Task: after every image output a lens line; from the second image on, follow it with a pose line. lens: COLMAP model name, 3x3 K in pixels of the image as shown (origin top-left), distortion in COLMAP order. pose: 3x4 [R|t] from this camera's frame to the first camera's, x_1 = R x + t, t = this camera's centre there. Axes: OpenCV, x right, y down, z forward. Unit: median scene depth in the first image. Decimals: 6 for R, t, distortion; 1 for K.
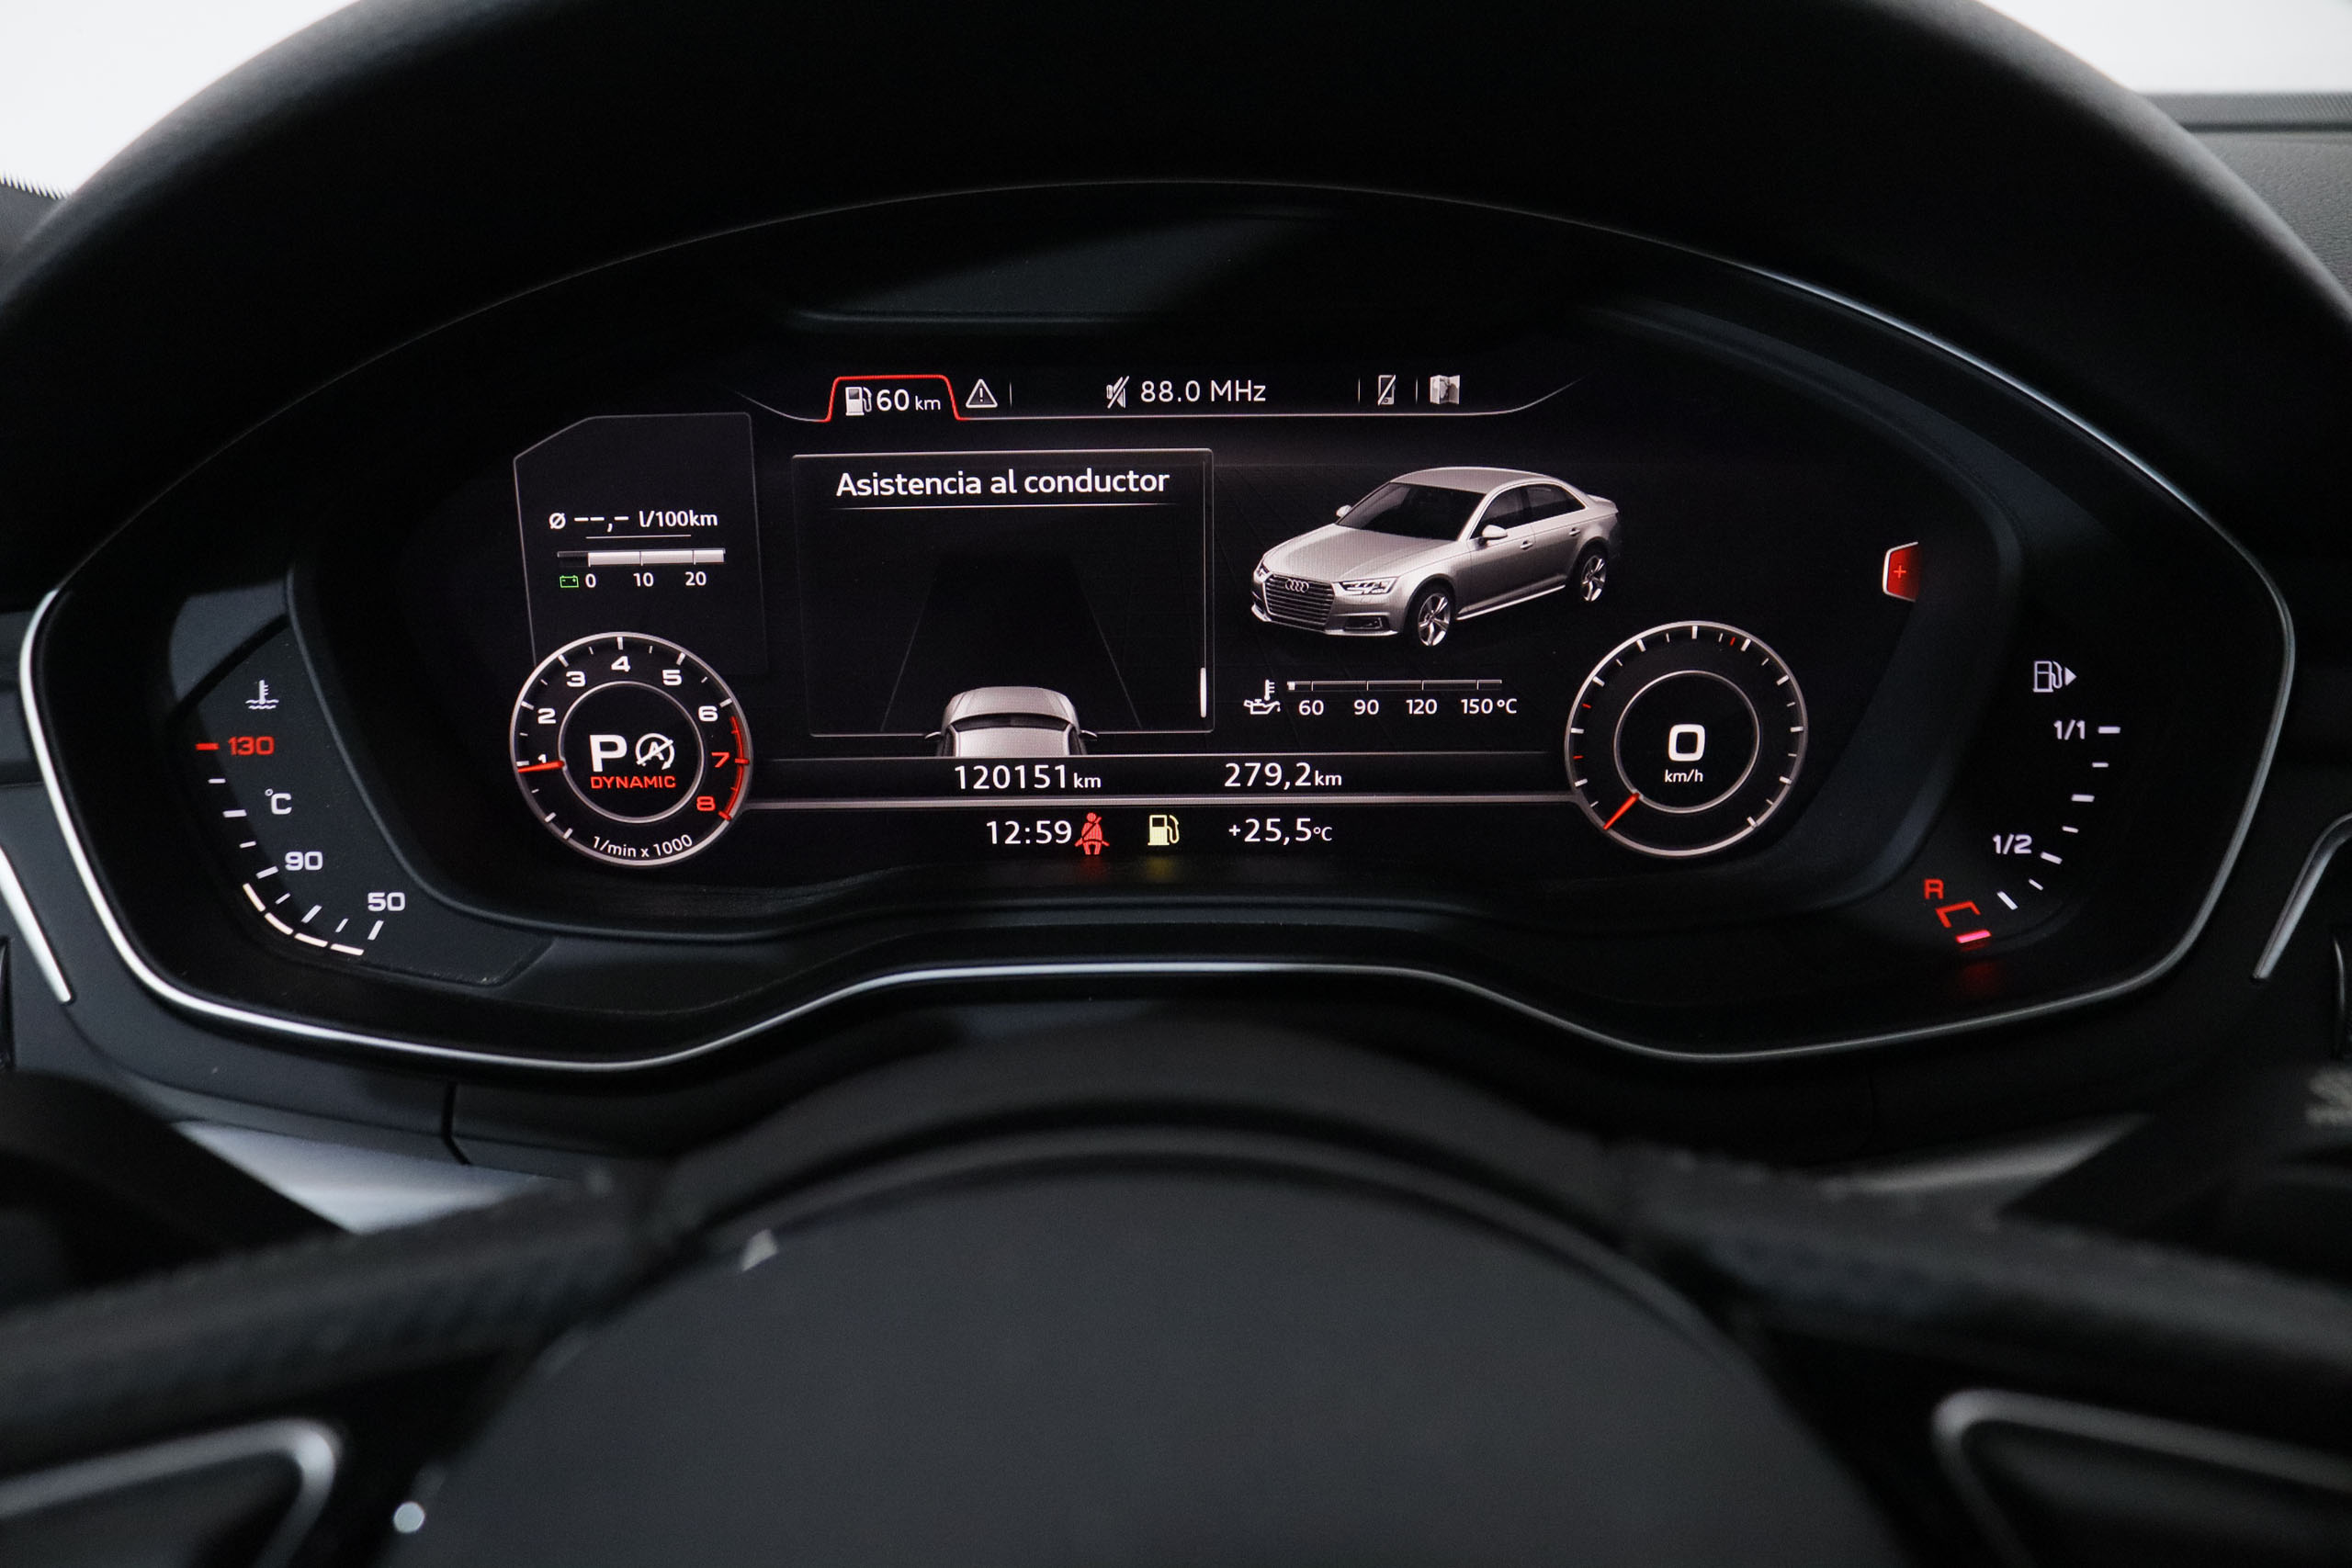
lens RADIAL K [[1876.5, 0, 1176.0], [0, 1876.5, 784.0], [0, 0, 1]] dist [-0.140967, 0.003212]
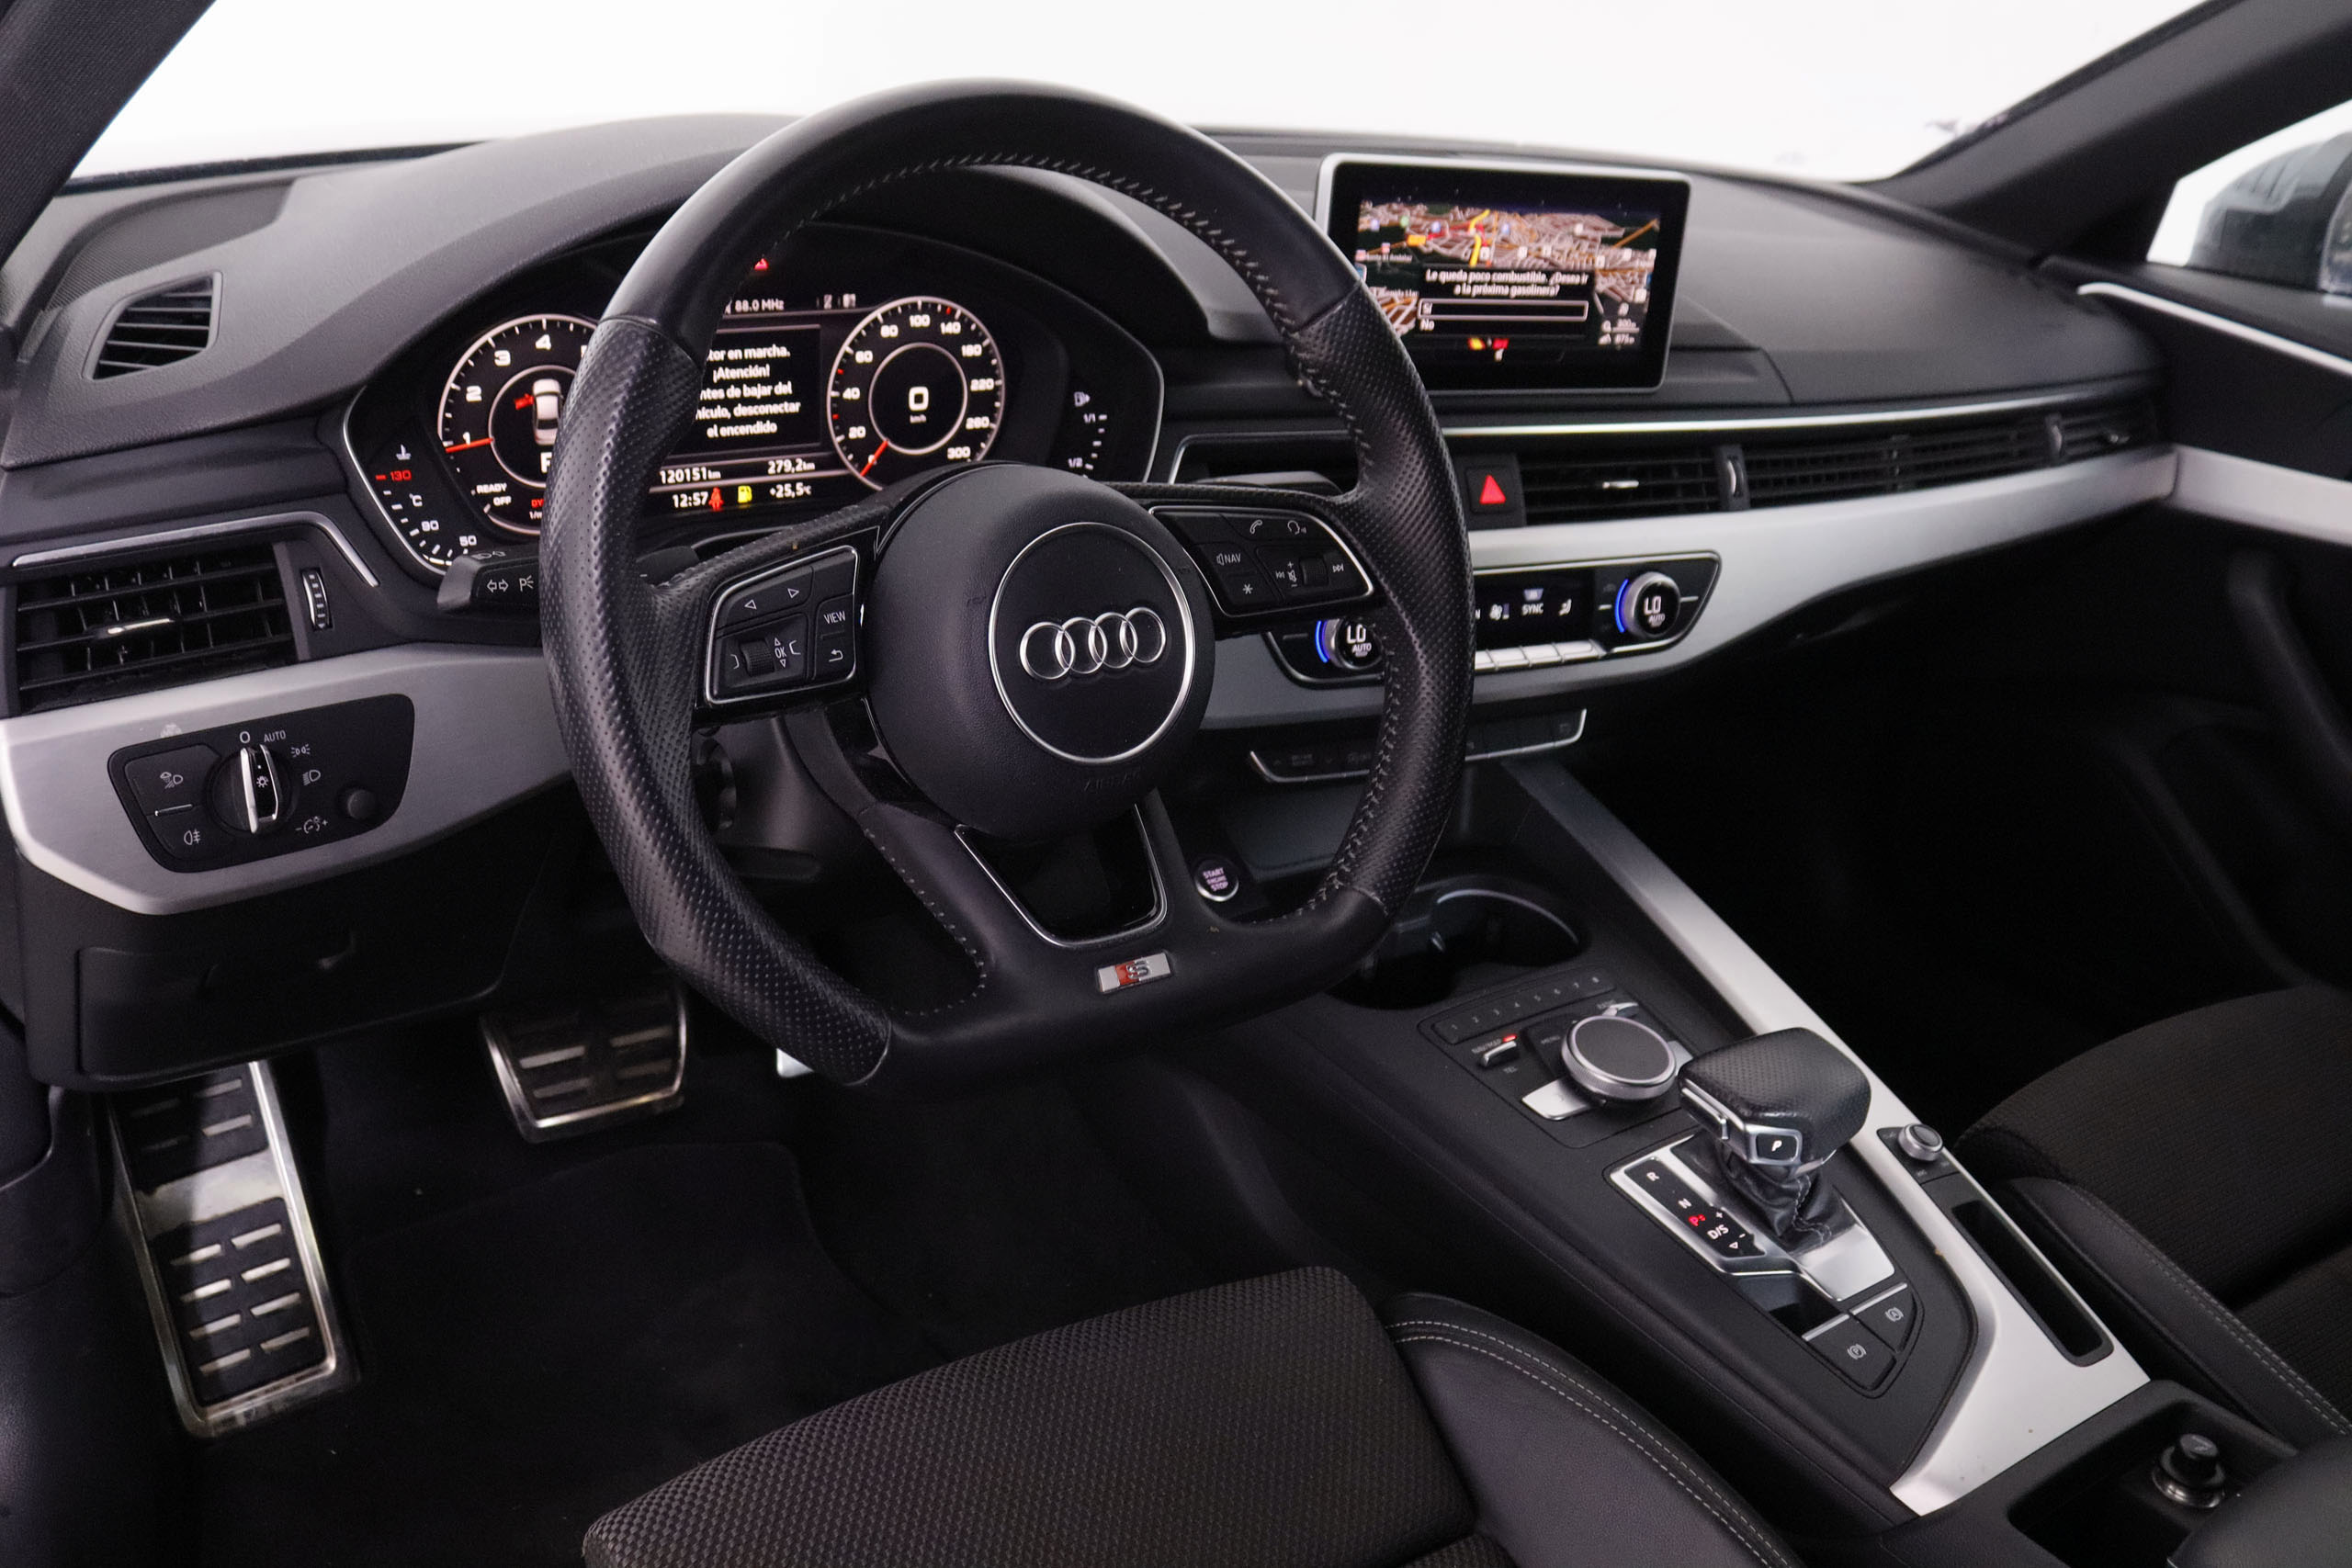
lens RADIAL K [[2084.4, 0, 1176.0], [0, 2084.4, 784.0], [0, 0, 1]] dist [-0.134901, 0.108834]
pose [[0.821947, -0.152060, 0.548891, -1.070631], [0.124716, 0.988366, 0.087050, 0.232705], [-0.555742, -0.003095, 0.831349, -1.485961]]
